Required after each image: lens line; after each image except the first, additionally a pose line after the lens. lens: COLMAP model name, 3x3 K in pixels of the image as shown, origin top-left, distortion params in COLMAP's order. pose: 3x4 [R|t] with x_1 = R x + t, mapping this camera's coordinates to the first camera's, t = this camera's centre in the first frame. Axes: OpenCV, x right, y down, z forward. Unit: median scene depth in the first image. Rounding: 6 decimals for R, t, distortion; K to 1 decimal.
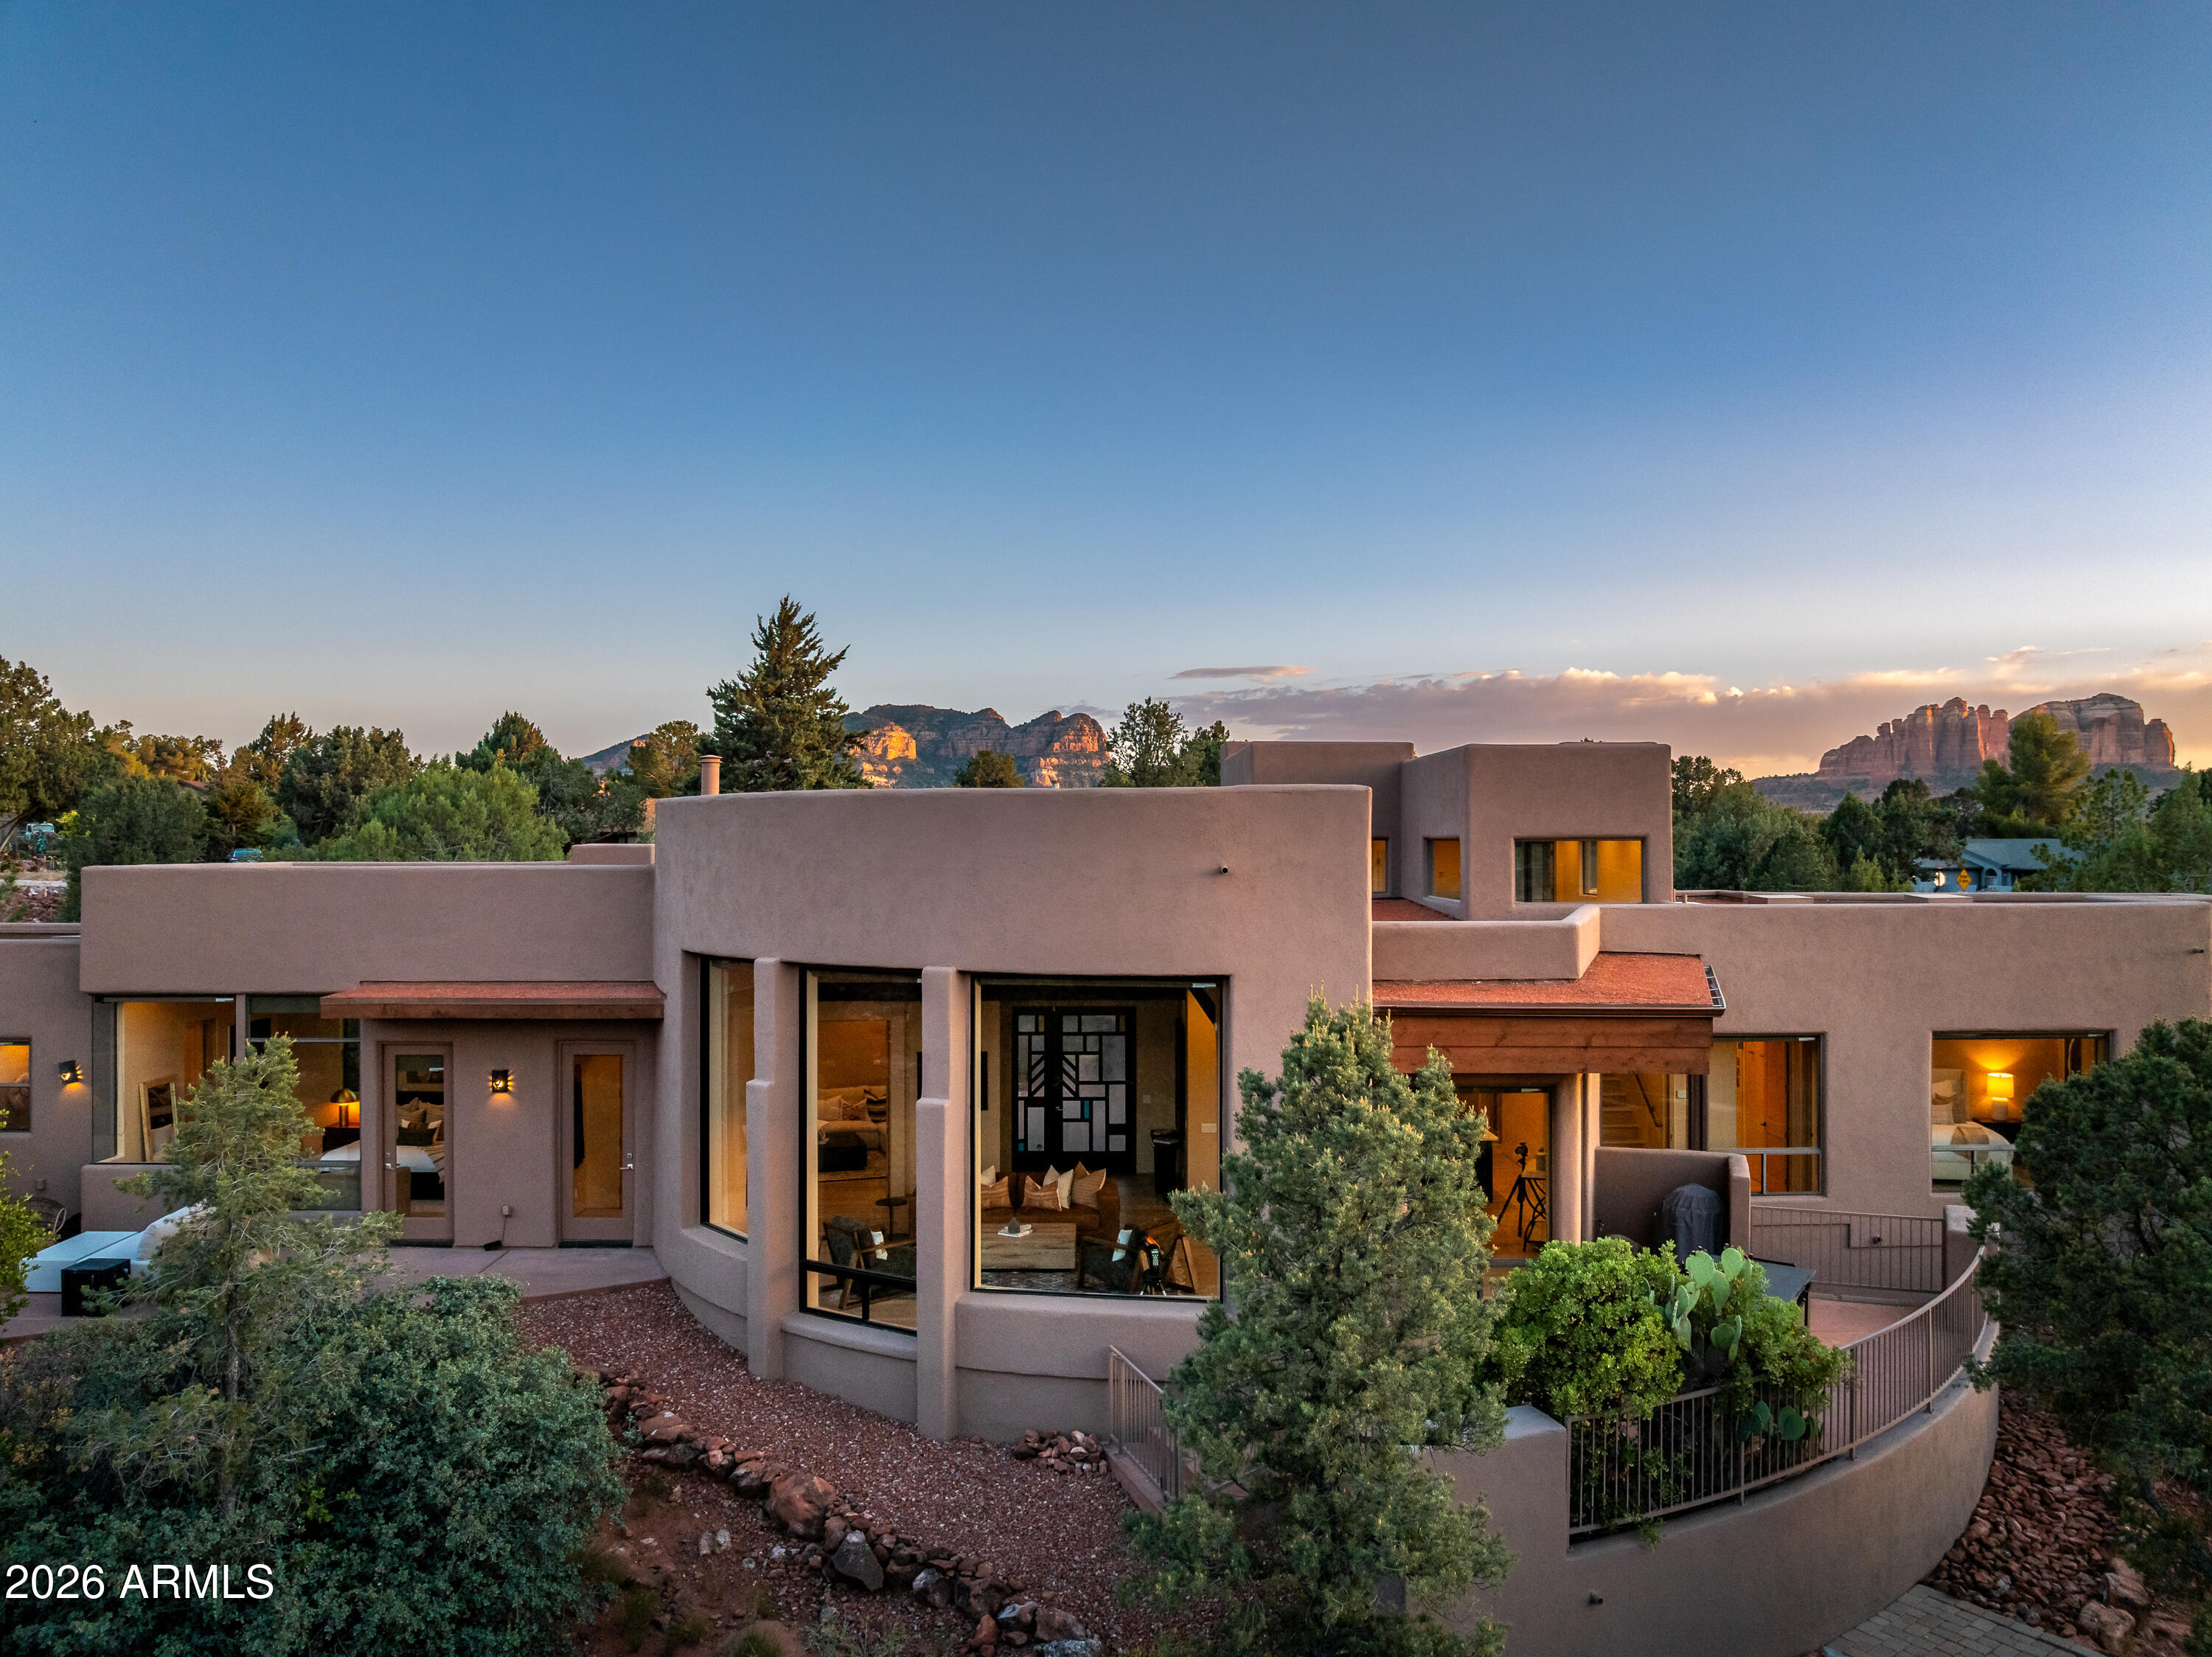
lens RADIAL K [[1559.0, 0, 1114.6], [0, 1559.0, 819.6], [0, 0, 1]] dist [-0.033183, -0.016209]
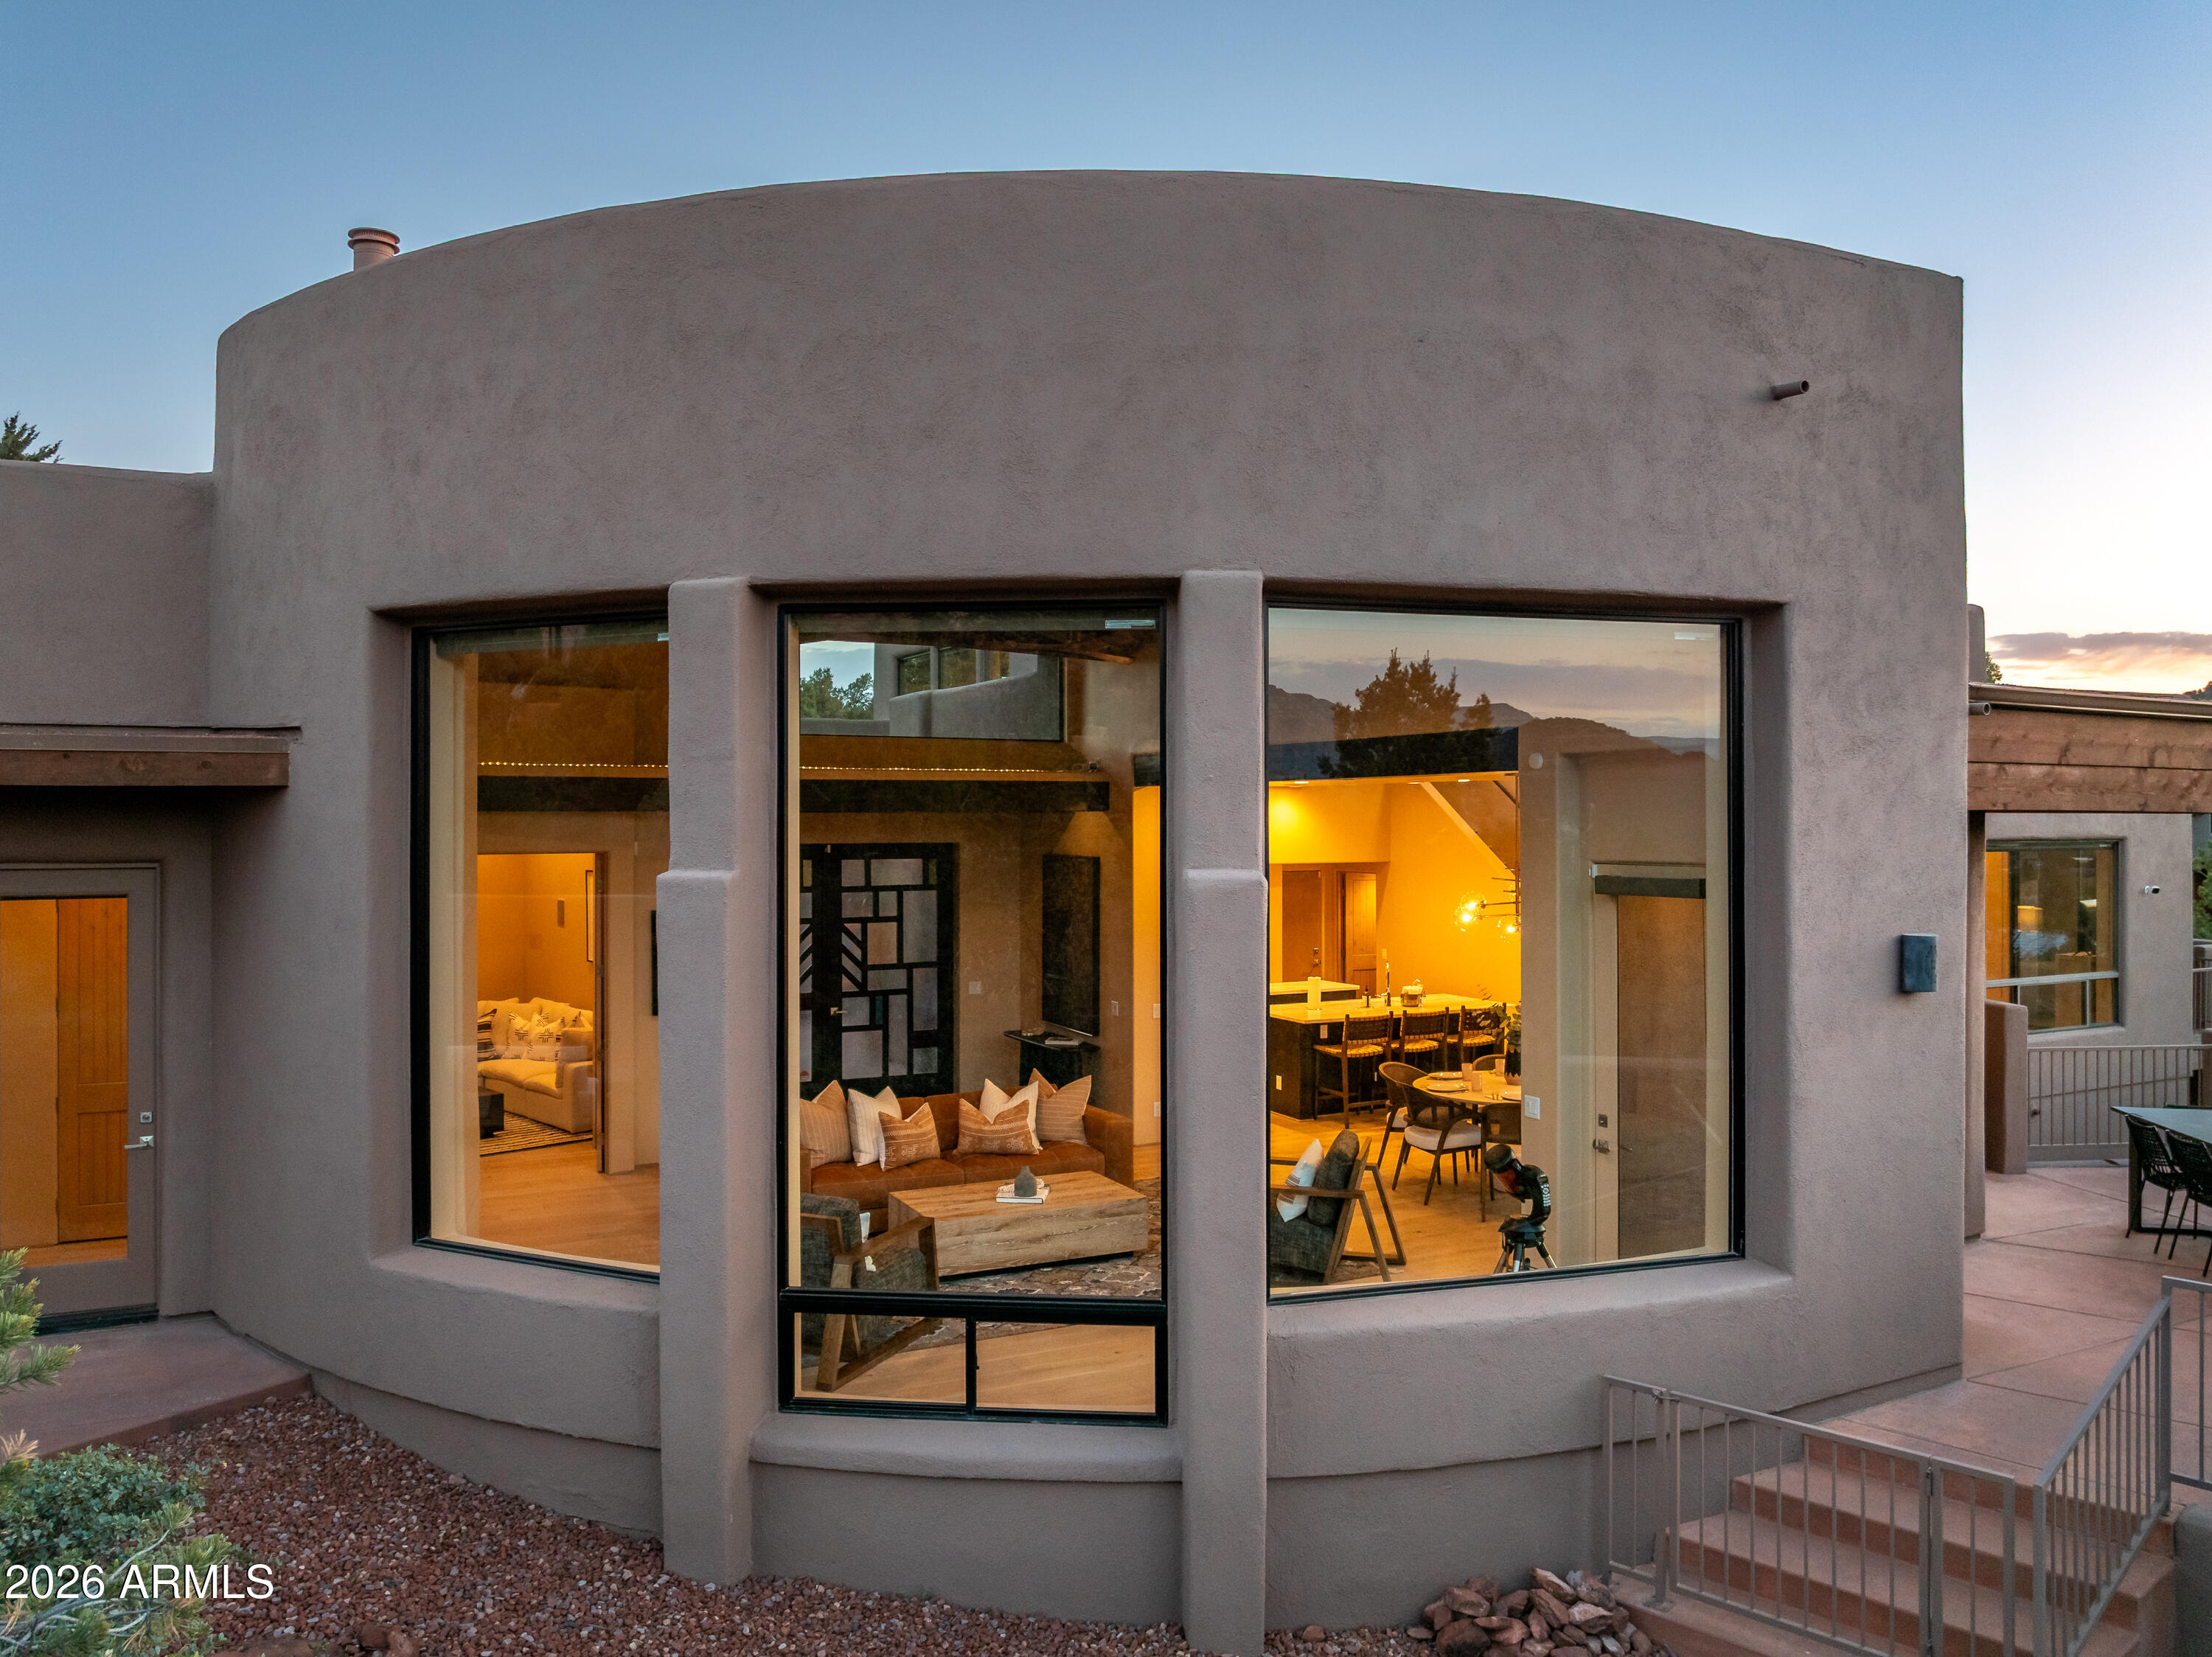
lens RADIAL K [[1600.1, 0, 1094.6], [0, 1600.1, 802.0], [0, 0, 1]] dist [-0.069225, 0.047661]
pose [[0.903594, 0.002240, 0.428385, -0.307297], [-0.004234, 0.999984, 0.003703, 0.144874], [-0.428370, -0.005160, 0.903589, 0.560330]]
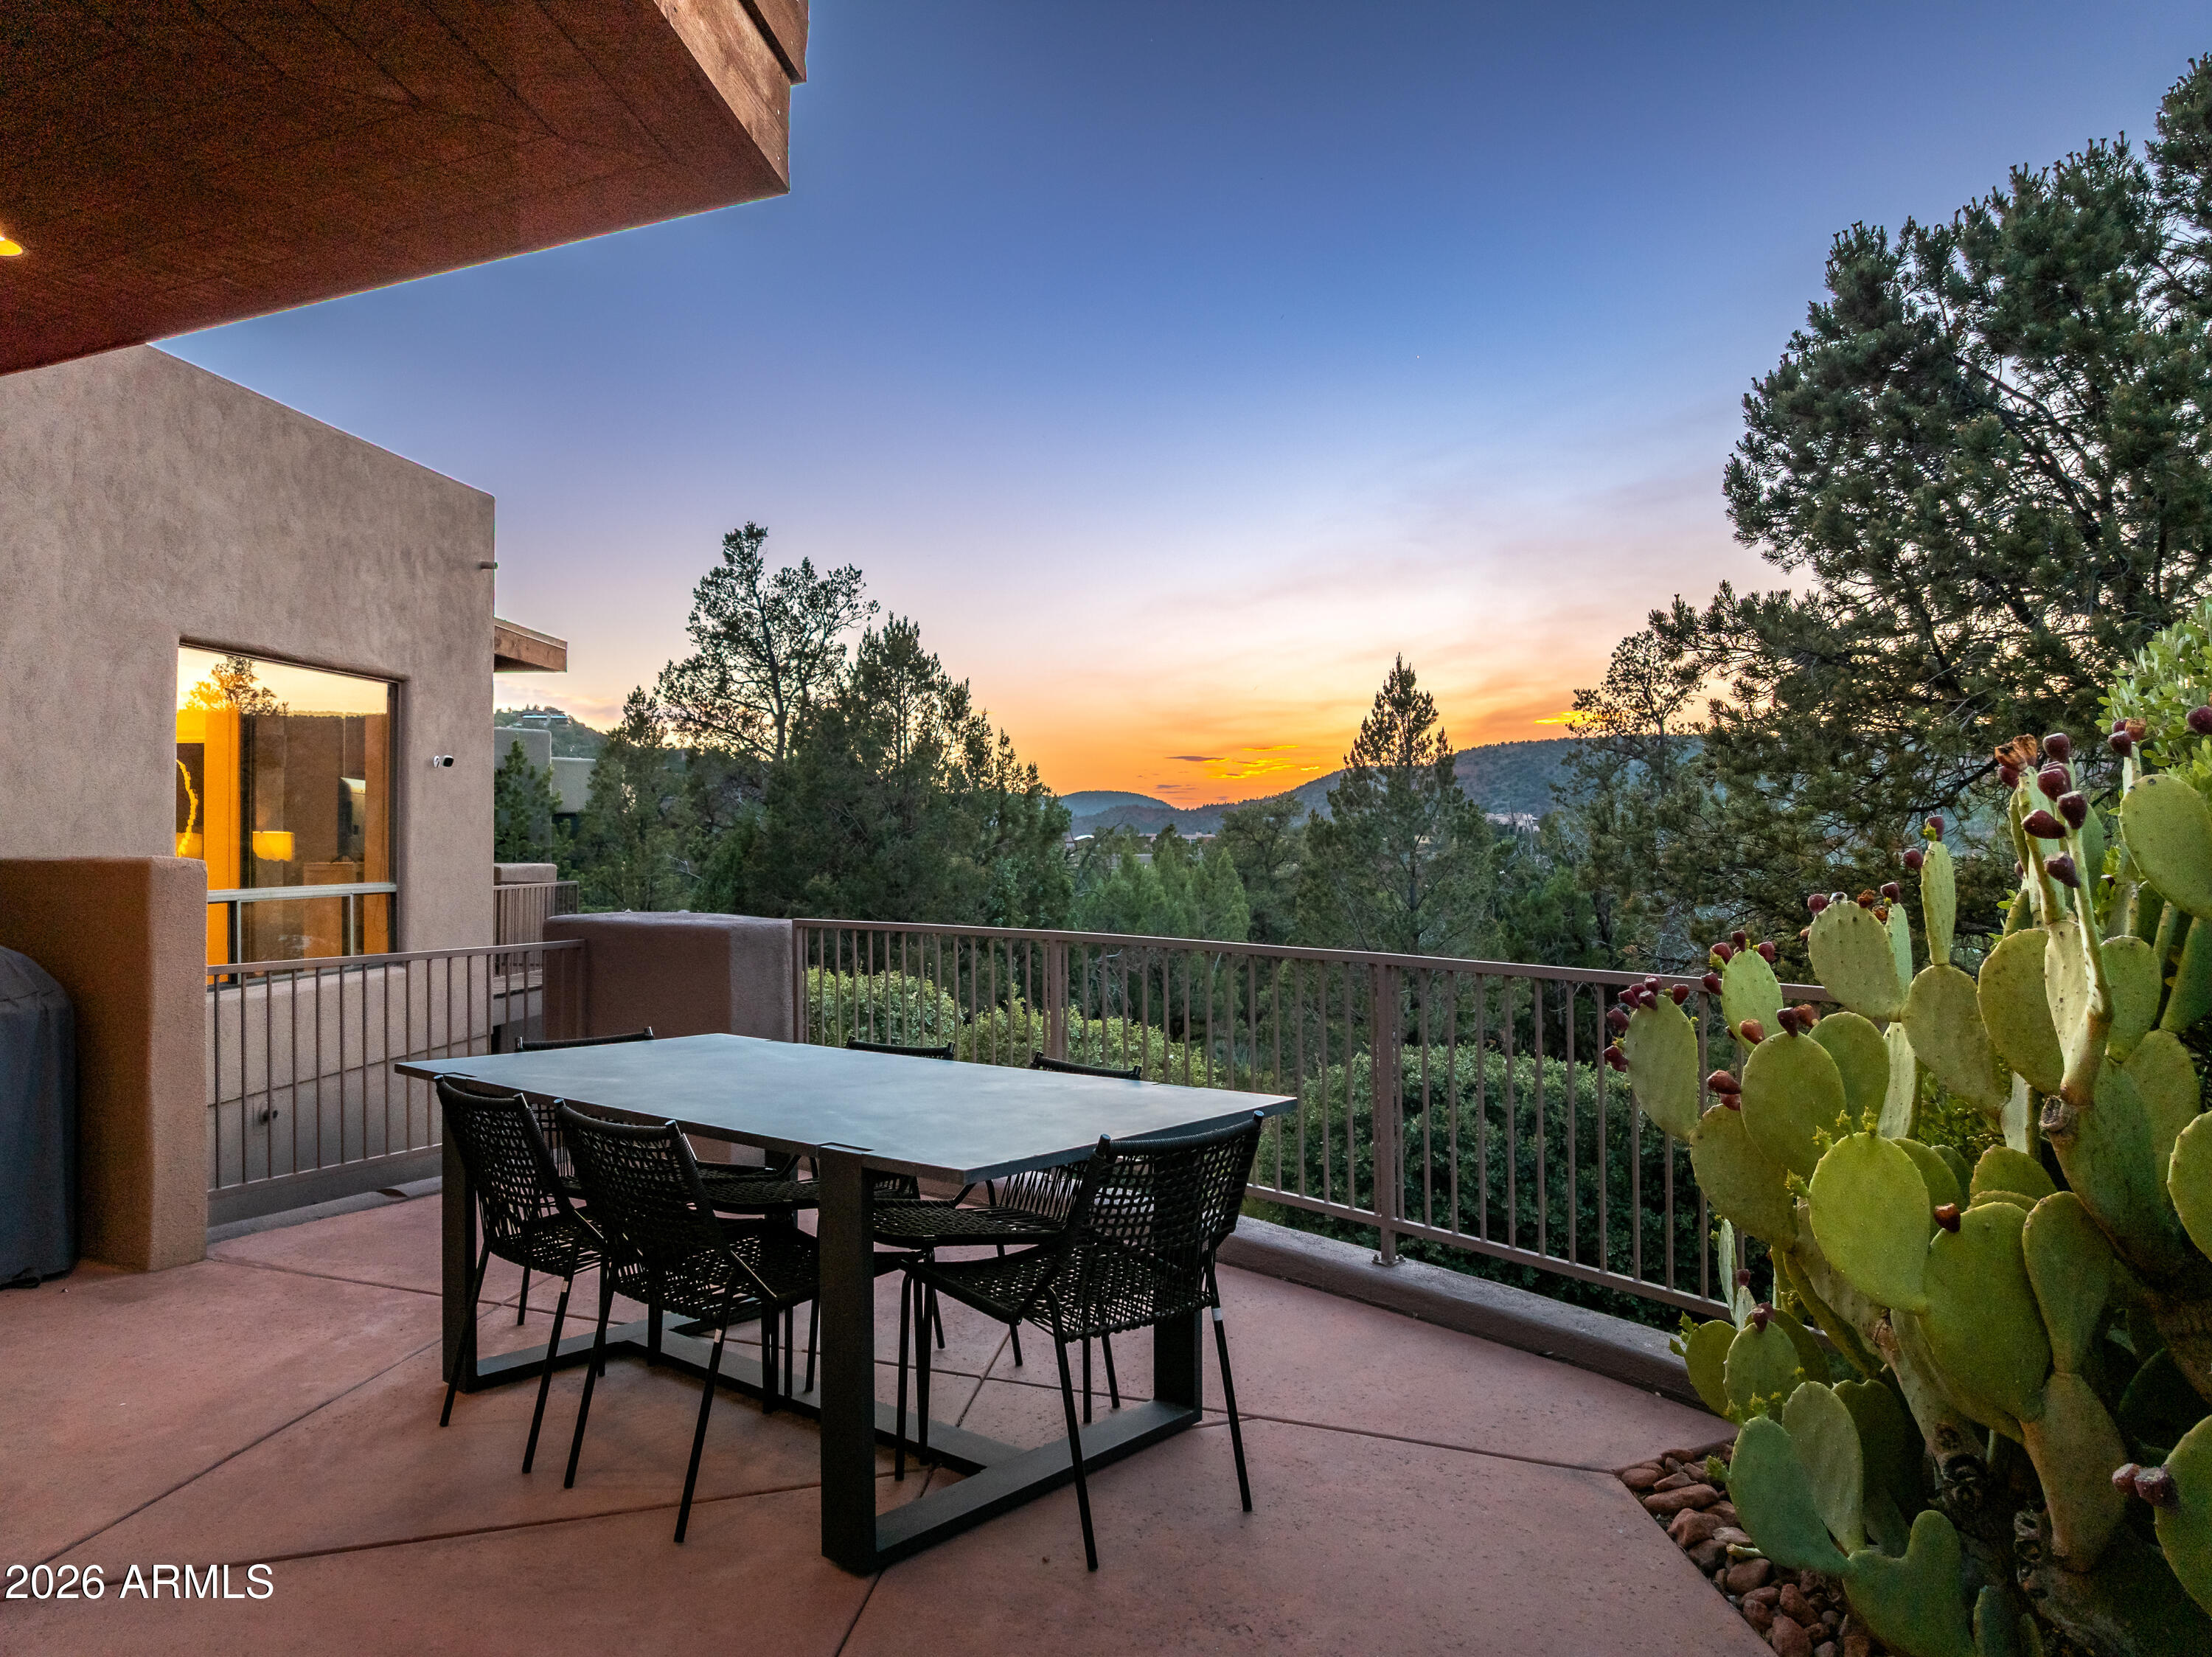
lens RADIAL K [[1559.0, 0, 1114.6], [0, 1559.0, 819.6], [0, 0, 1]] dist [-0.033183, -0.016209]
pose [[0.109902, 0.010235, 0.993890, 0.141621], [-0.008462, 0.999920, -0.009361, 0.239307], [-0.993906, -0.007382, 0.109980, 0.838446]]
